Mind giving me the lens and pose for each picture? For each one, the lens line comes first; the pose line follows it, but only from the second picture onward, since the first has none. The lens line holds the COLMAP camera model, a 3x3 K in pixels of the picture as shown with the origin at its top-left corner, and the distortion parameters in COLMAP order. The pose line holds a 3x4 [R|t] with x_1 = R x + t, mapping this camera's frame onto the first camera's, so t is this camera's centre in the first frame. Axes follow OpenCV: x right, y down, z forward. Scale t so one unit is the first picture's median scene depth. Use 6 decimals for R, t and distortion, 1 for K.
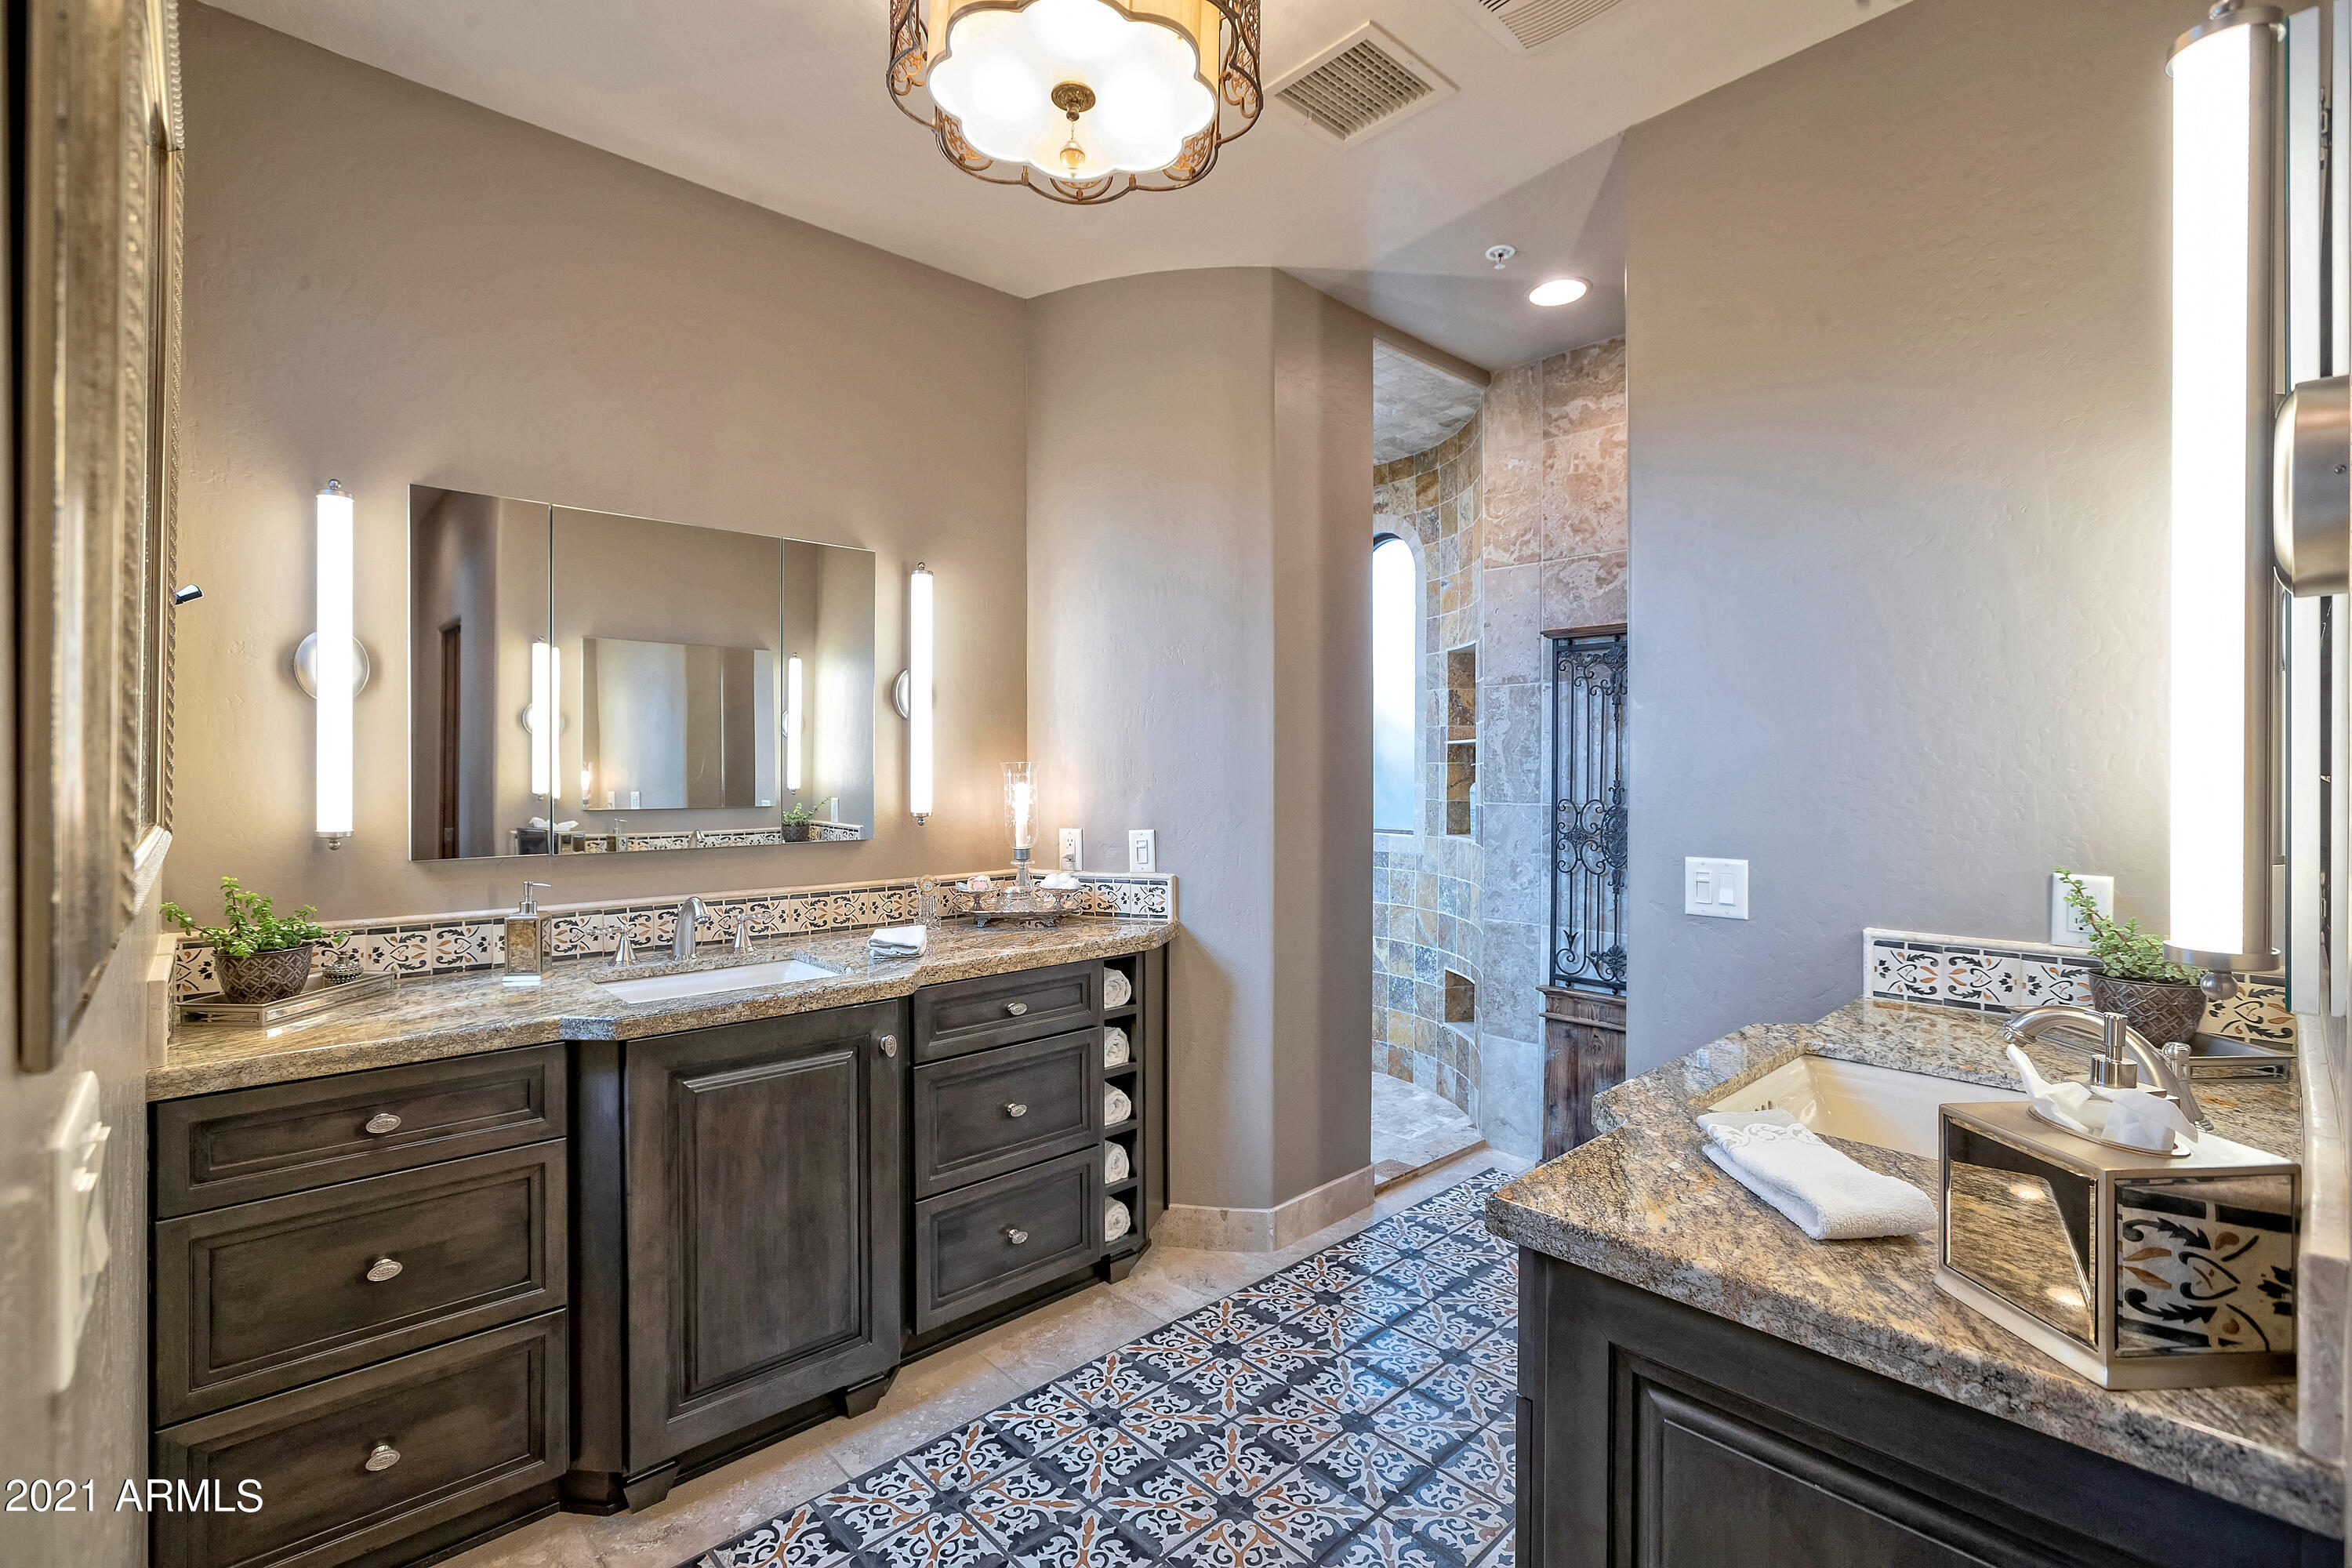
lens RADIAL K [[1058.4, 0, 1176.0], [0, 1058.4, 784.0], [0, 0, 1]] dist [-0.046198, -0.000040]
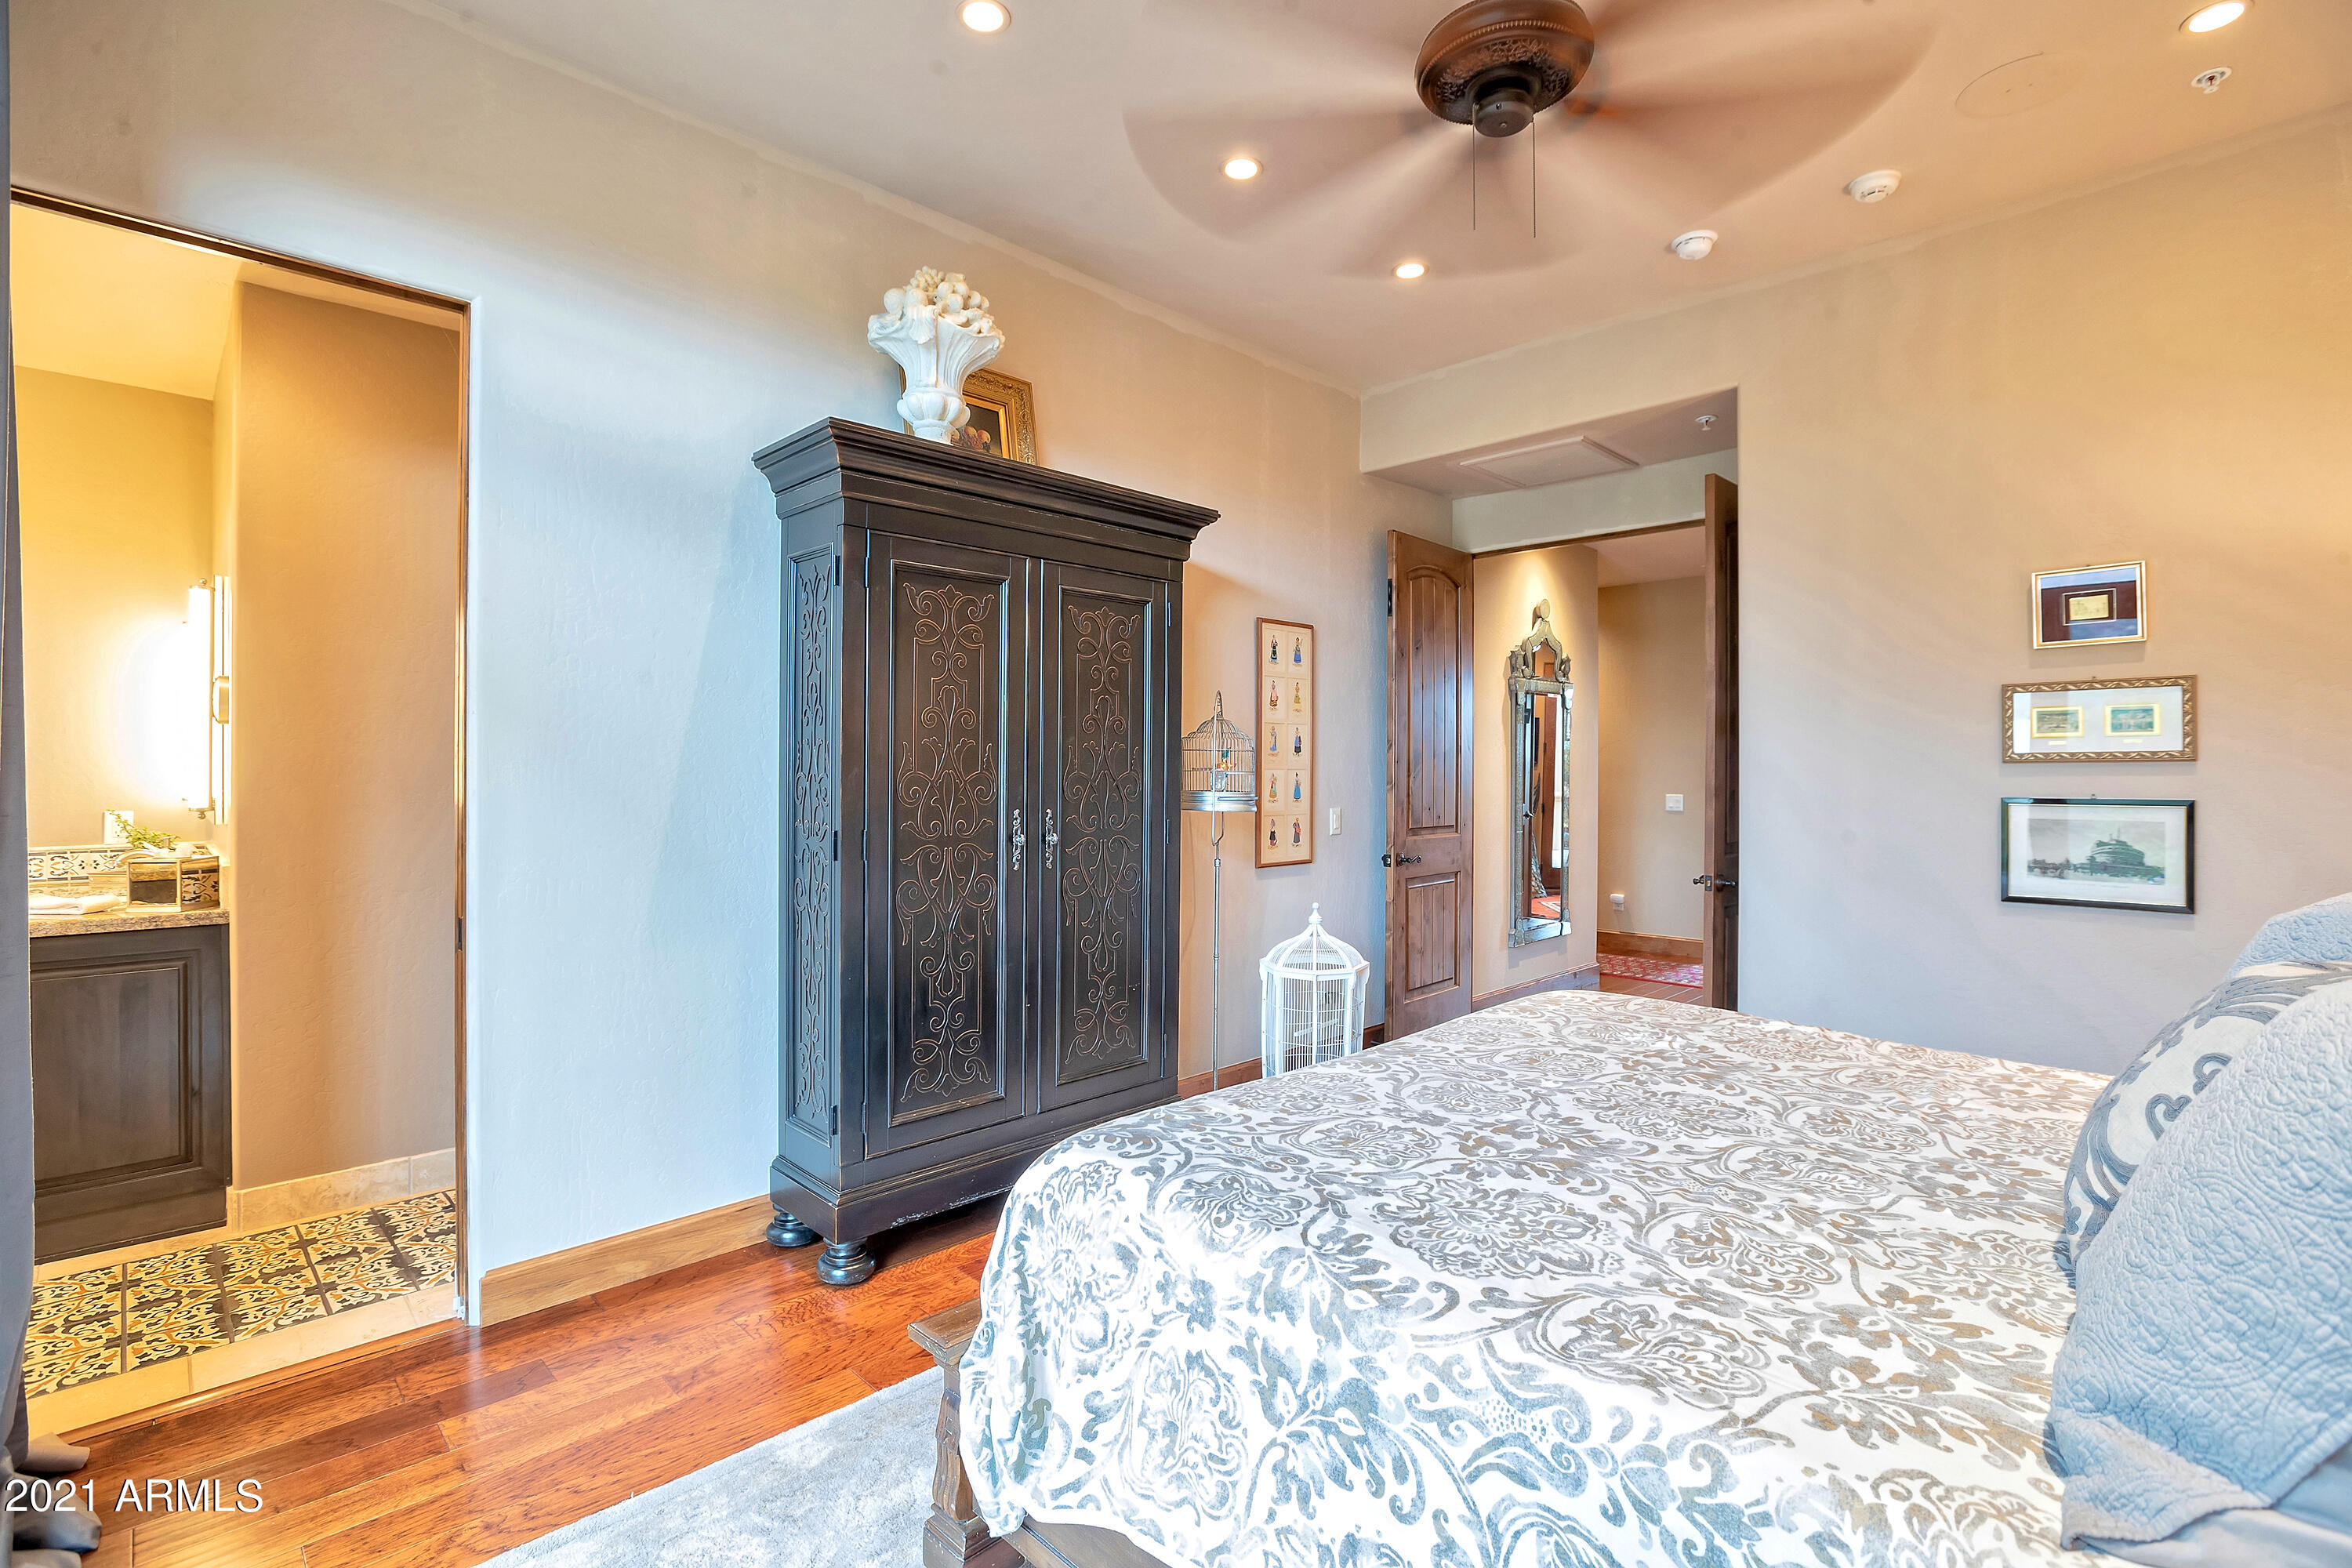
lens RADIAL K [[1058.4, 0, 1176.0], [0, 1058.4, 784.0], [0, 0, 1]] dist [-0.046198, -0.000040]
pose [[-0.046291, -0.010766, 0.998870, -1.450892], [-0.000425, 0.999942, 0.010757, 0.006424], [-0.998928, 0.000073, -0.046293, -1.239208]]
